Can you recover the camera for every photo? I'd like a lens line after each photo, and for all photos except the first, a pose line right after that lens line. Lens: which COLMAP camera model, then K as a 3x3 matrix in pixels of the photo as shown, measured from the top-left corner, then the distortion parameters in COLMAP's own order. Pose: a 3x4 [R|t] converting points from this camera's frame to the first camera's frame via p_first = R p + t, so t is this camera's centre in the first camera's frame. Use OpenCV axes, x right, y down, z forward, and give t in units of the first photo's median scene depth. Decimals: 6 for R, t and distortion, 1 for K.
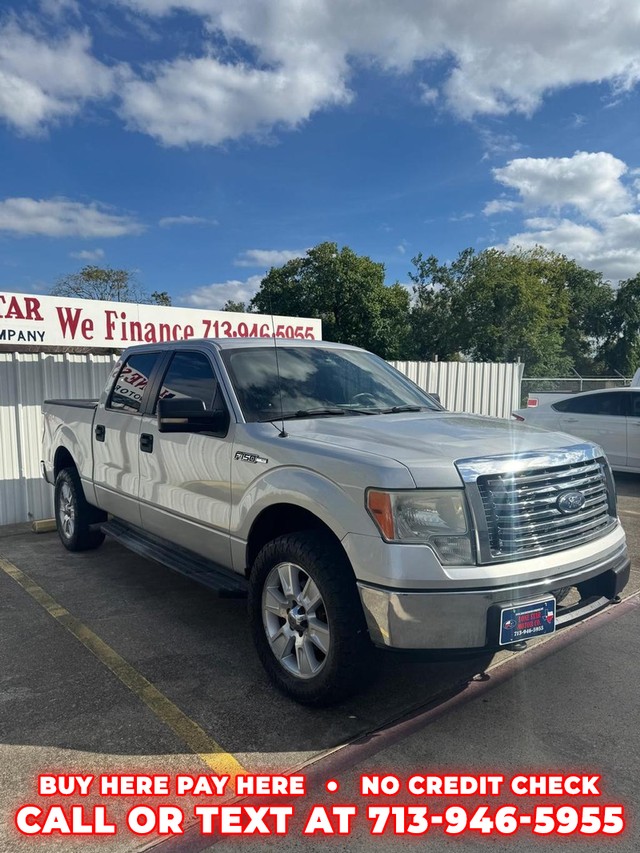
lens RADIAL K [[636.6, 0, 329.5], [0, 636.6, 424.2], [0, 0, 1]] dist [0.057952, -0.122281]
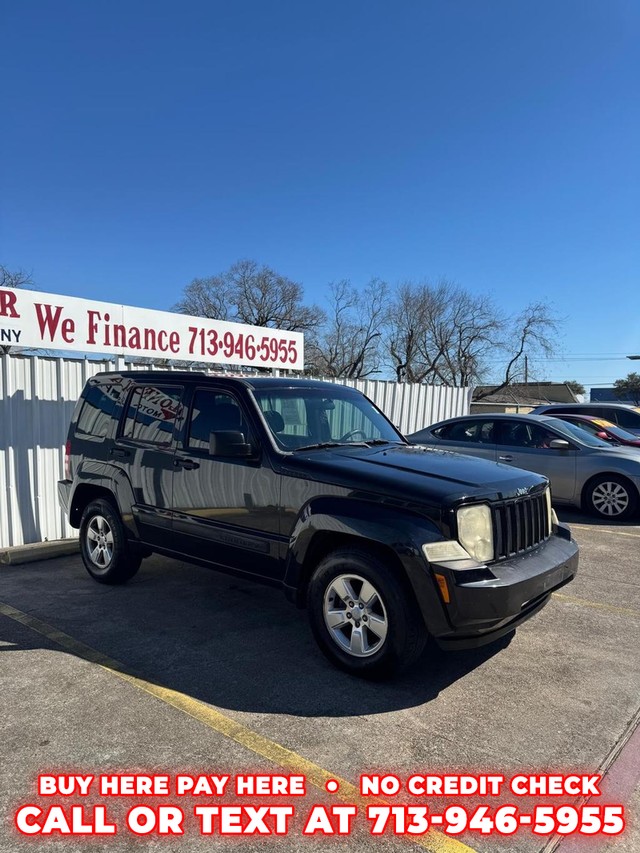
lens RADIAL K [[636.6, 0, 343.4], [0, 636.6, 433.1], [0, 0, 1]] dist [0.057952, -0.122281]
pose [[0.983928, 0.019115, 0.177539, -0.155273], [-0.015763, 0.999670, -0.020274, 0.003915], [-0.177868, 0.017149, 0.983905, 0.070024]]
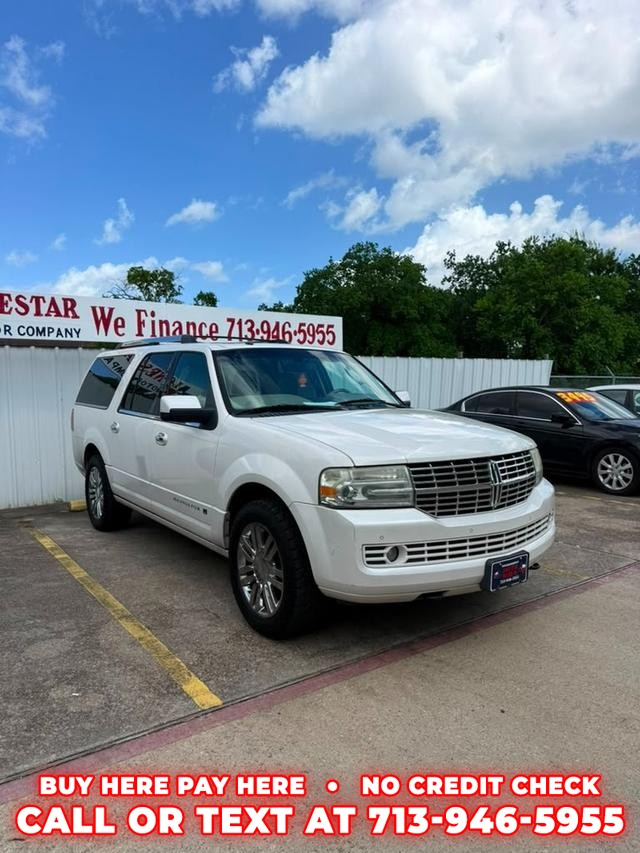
lens RADIAL K [[636.6, 0, 327.1], [0, 636.6, 432.0], [0, 0, 1]] dist [0.057952, -0.122281]
pose [[0.997205, 0.011736, -0.073781, 0.053402], [-0.010645, 0.999828, 0.015161, 0.009762], [0.073947, -0.014333, 0.997159, -0.056434]]
